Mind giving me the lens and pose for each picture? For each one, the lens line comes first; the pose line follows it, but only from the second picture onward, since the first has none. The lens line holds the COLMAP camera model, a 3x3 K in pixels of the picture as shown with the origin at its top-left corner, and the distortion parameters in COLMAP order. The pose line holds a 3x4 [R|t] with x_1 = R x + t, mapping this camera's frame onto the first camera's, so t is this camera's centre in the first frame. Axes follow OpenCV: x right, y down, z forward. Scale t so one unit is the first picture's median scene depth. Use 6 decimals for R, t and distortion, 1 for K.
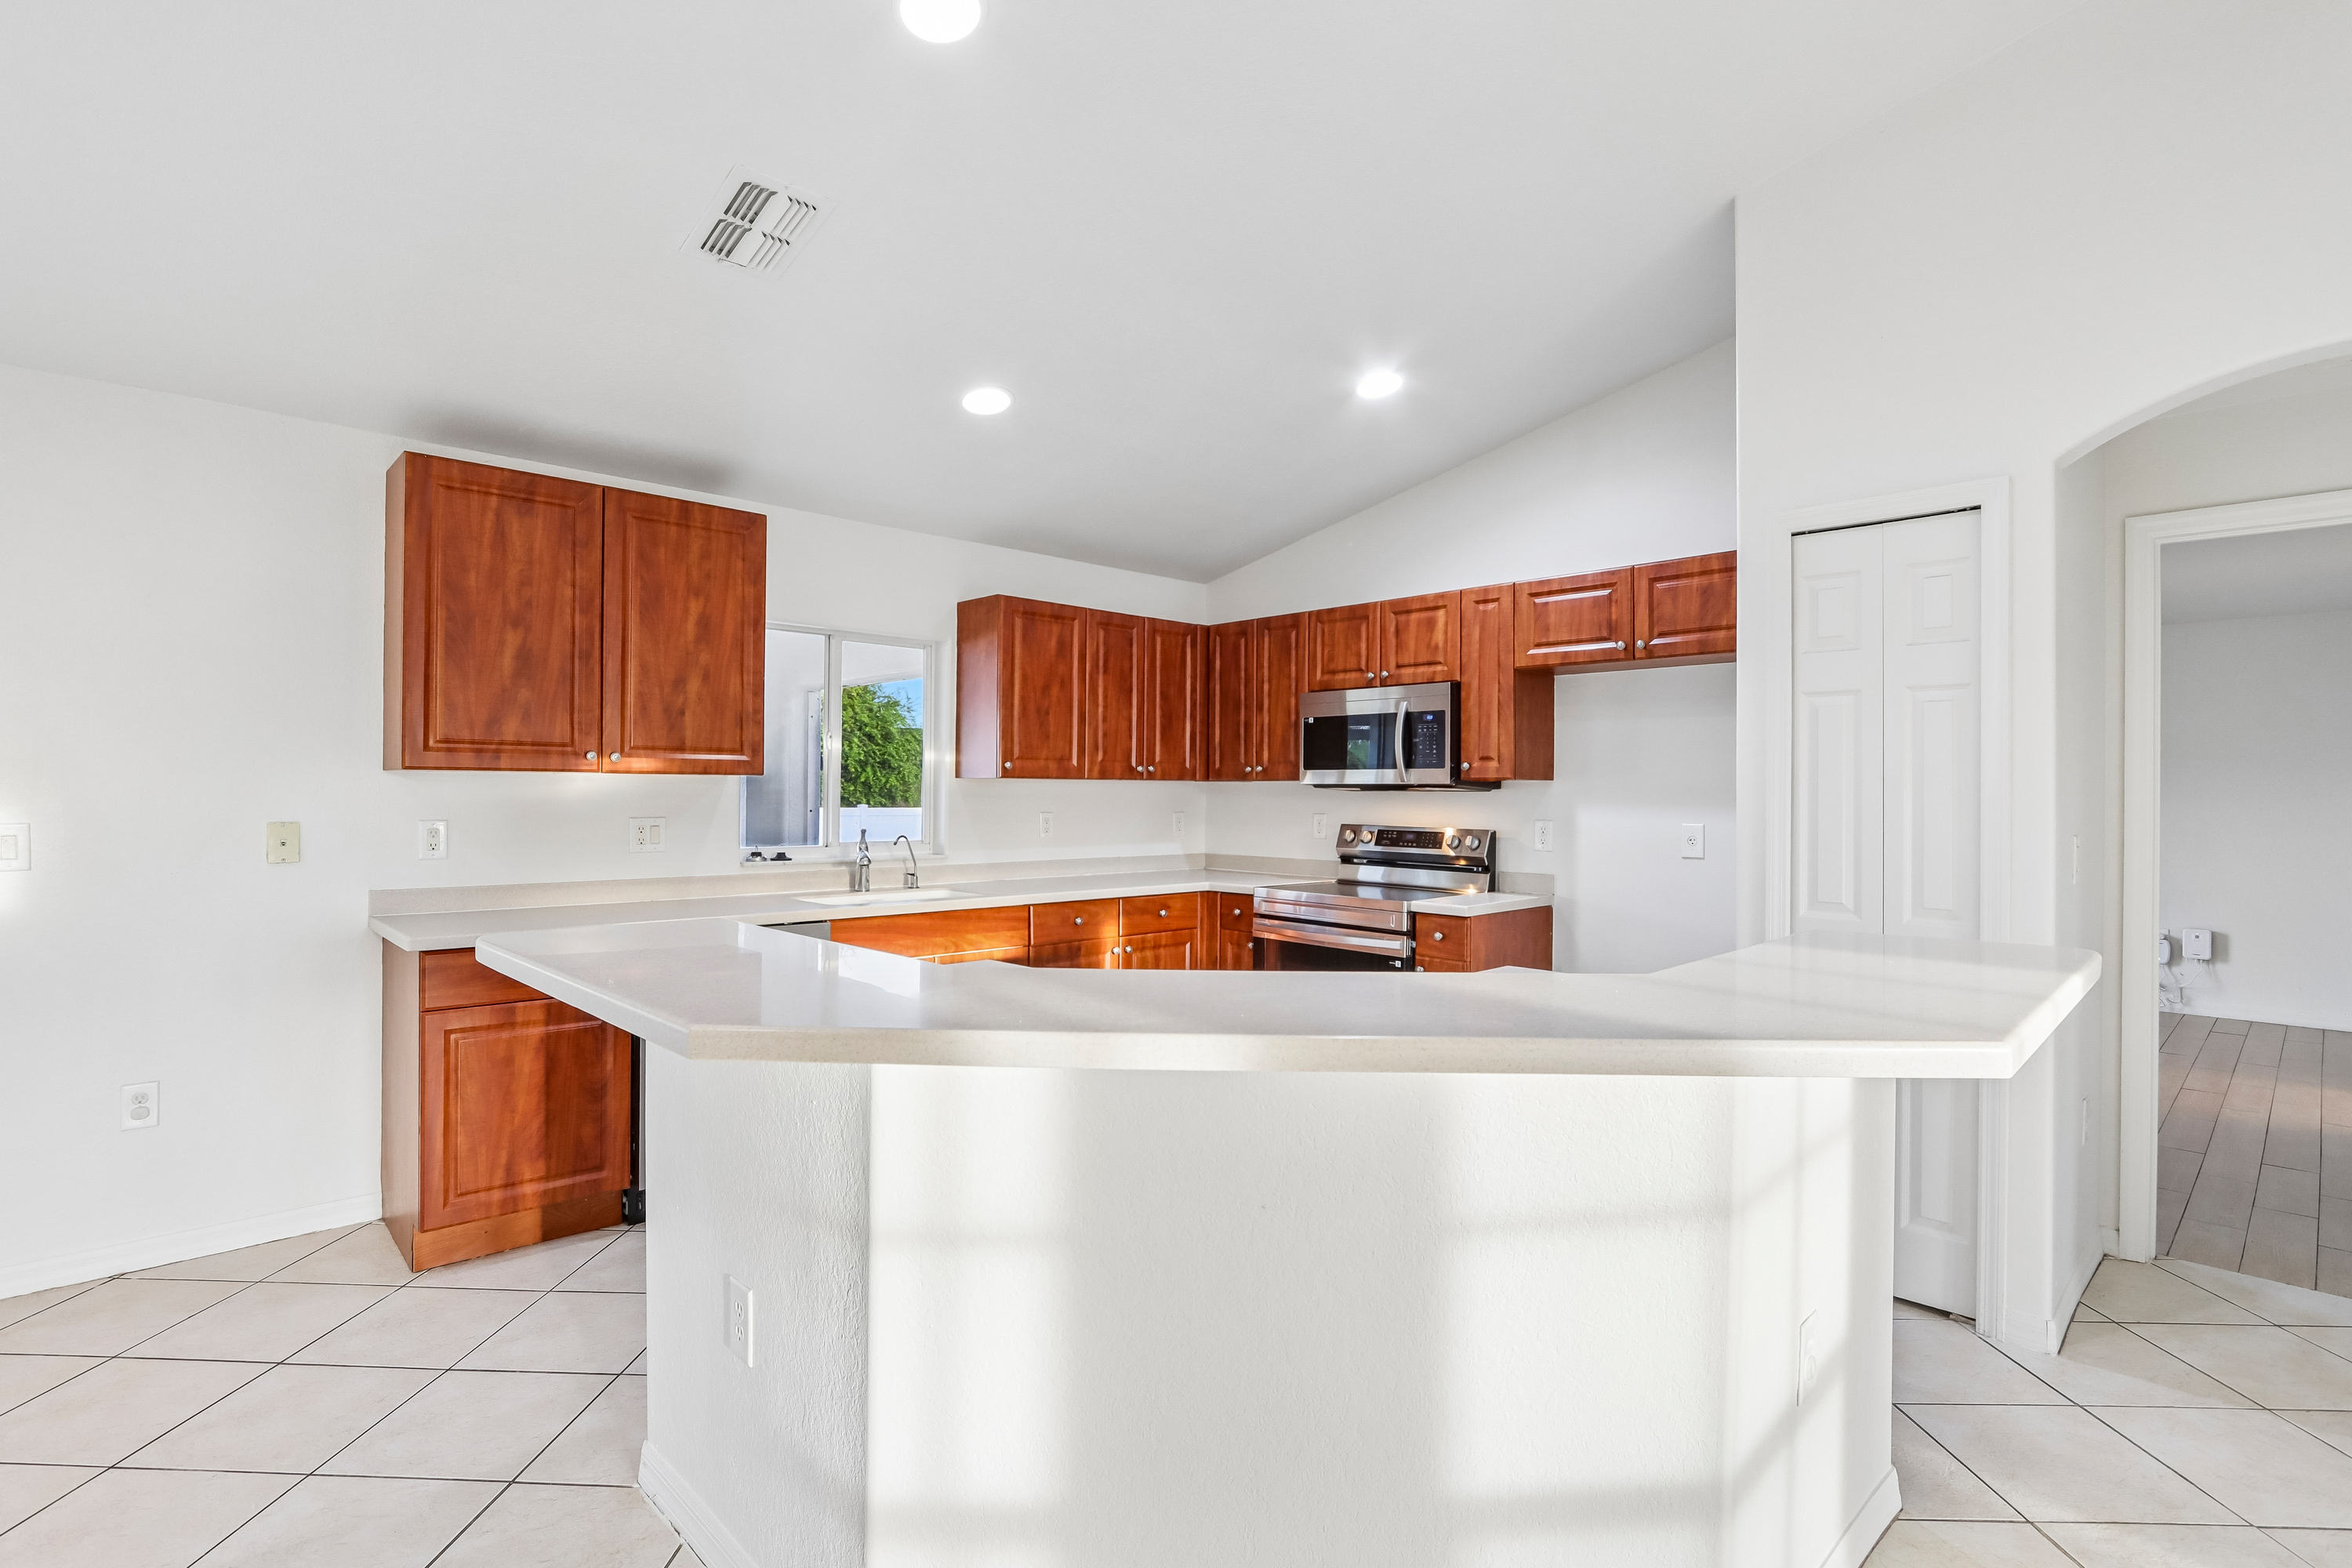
lens RADIAL K [[1136.4, 0, 1164.4], [0, 1136.4, 785.0], [0, 0, 1]] dist [-0.014270, 0.001026]
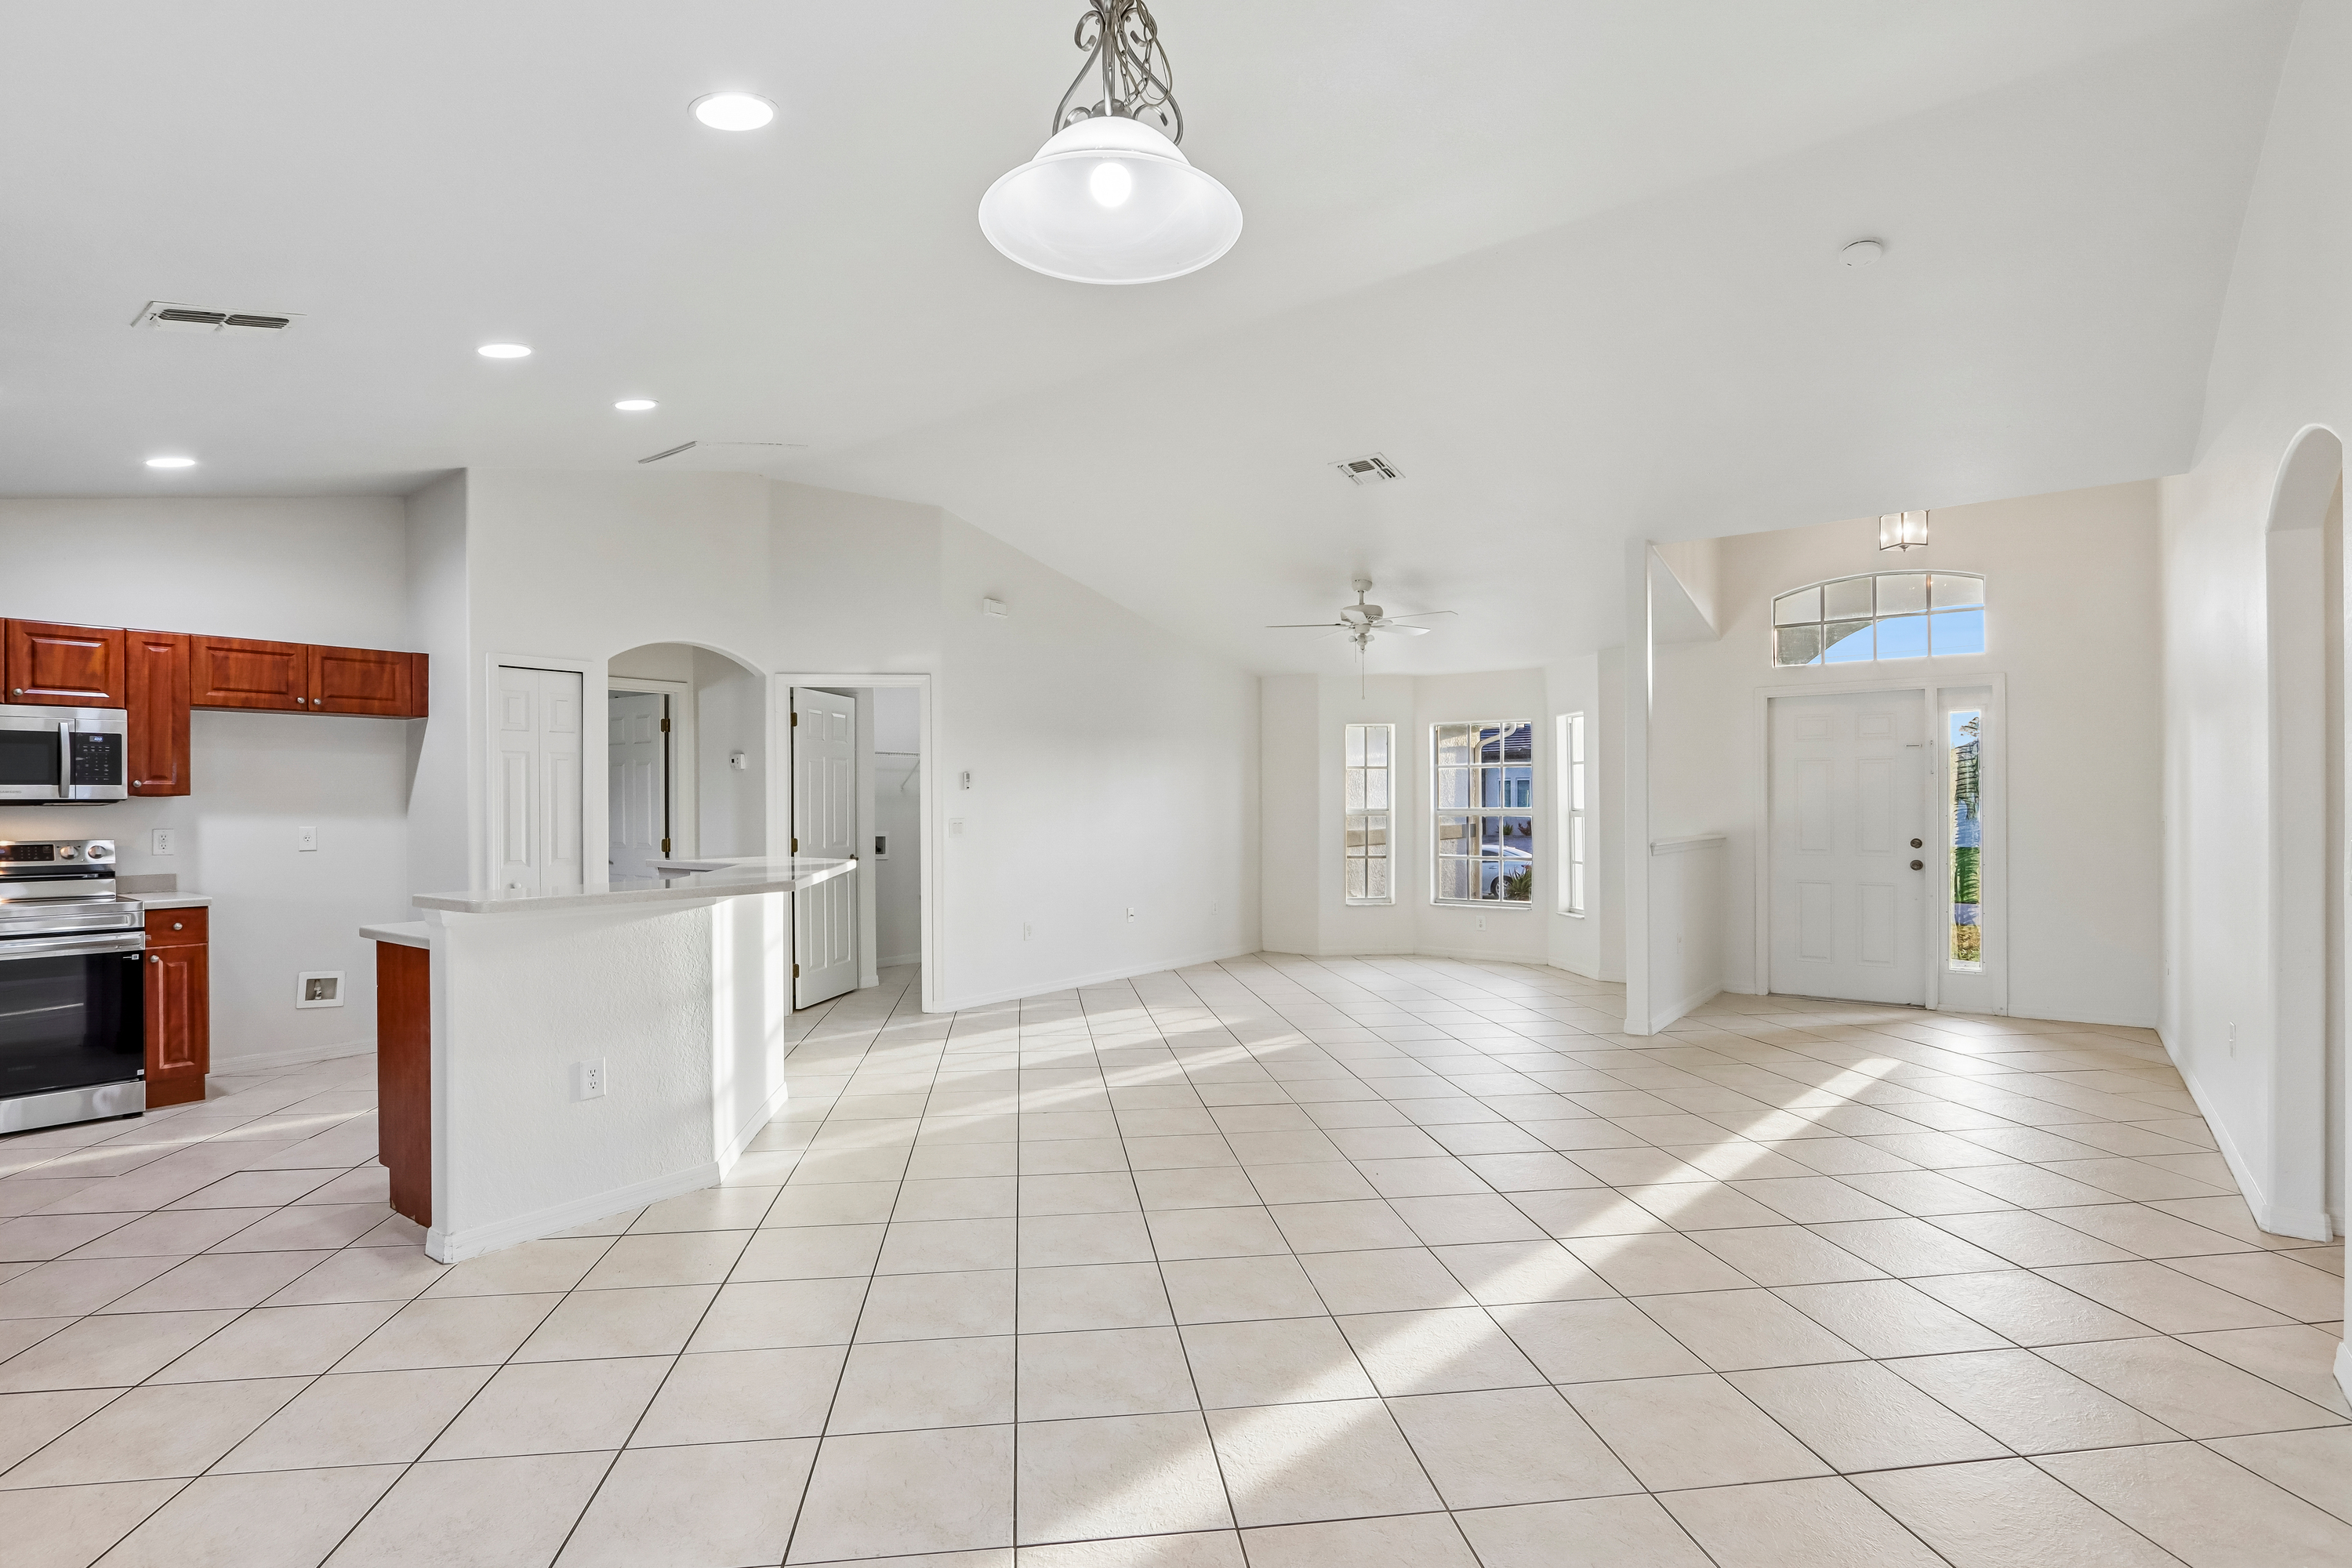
lens RADIAL K [[1136.4, 0, 1160.9], [0, 1136.4, 788.0], [0, 0, 1]] dist [-0.014270, 0.001026]
pose [[-0.170629, 0.004572, 0.985325, -1.003458], [-0.001841, 0.999986, -0.004959, -0.008155], [-0.985334, -0.002660, -0.170619, 0.163311]]
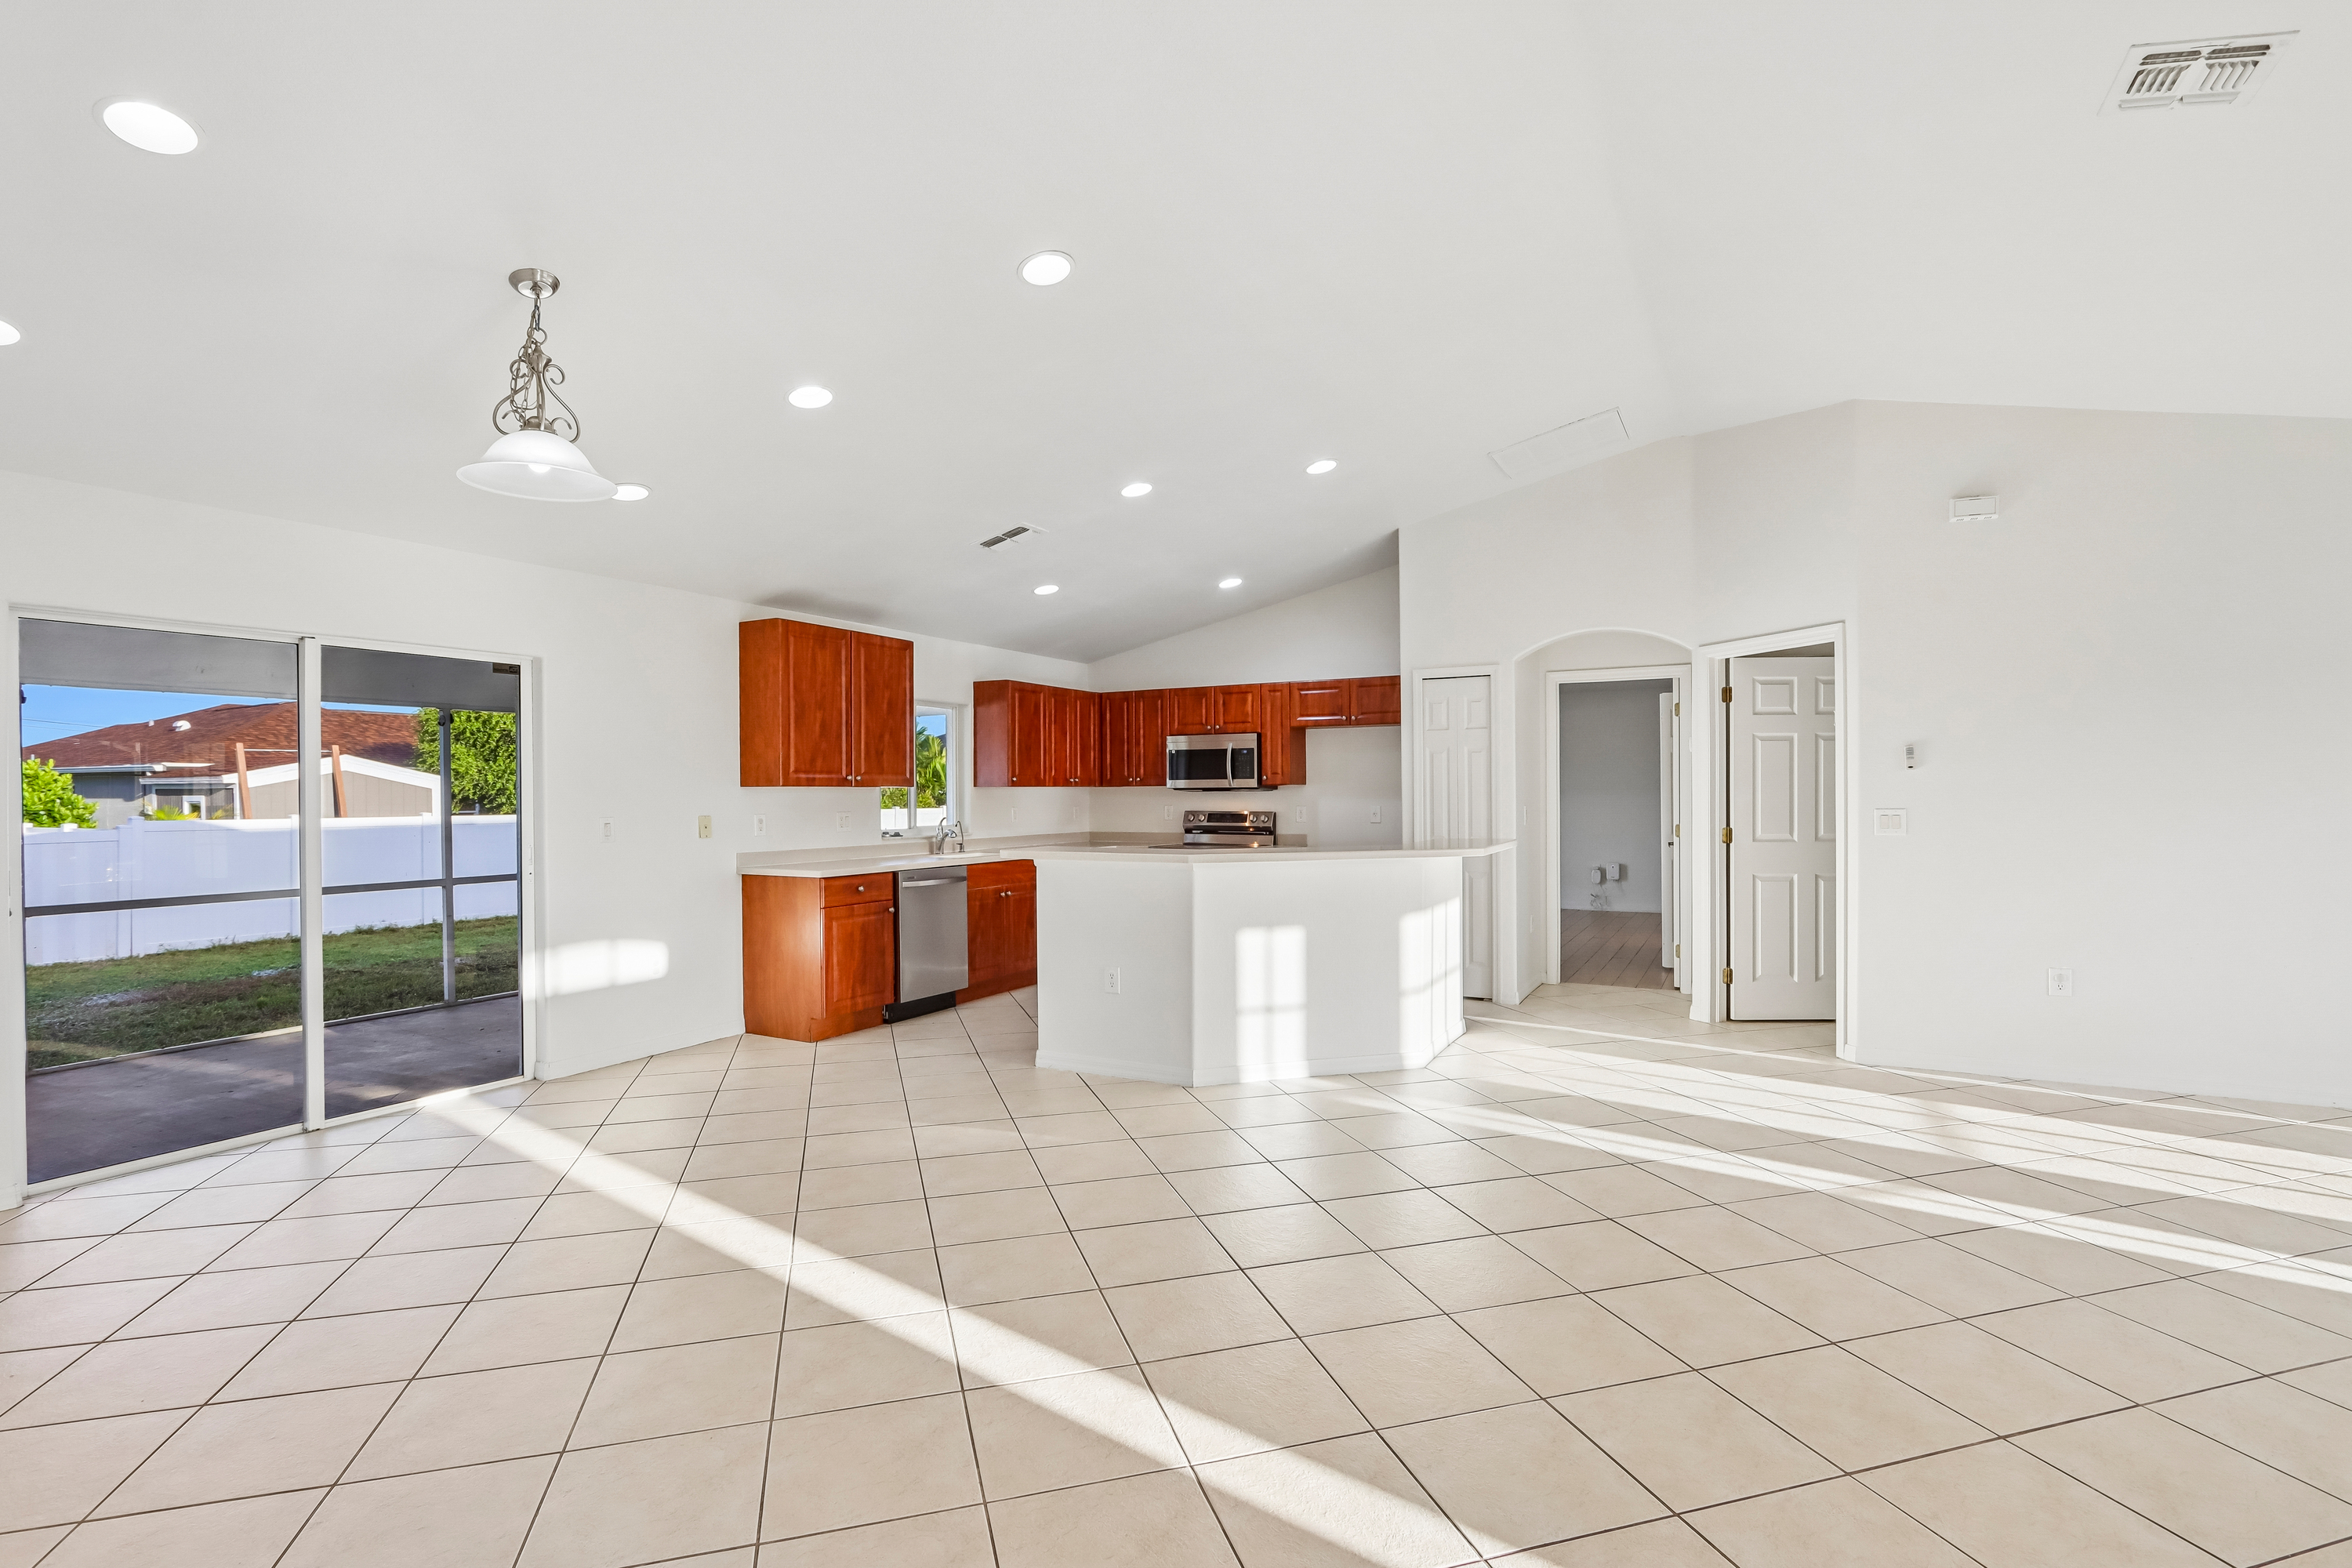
lens RADIAL K [[1136.4, 0, 1176.0], [0, 1136.4, 803.2], [0, 0, 1]] dist [-0.014270, 0.001026]
pose [[0.947692, -0.016709, 0.318748, -0.463577], [0.012129, 0.999793, 0.016346, -0.006244], [-0.318955, -0.011625, 0.947699, -0.724215]]
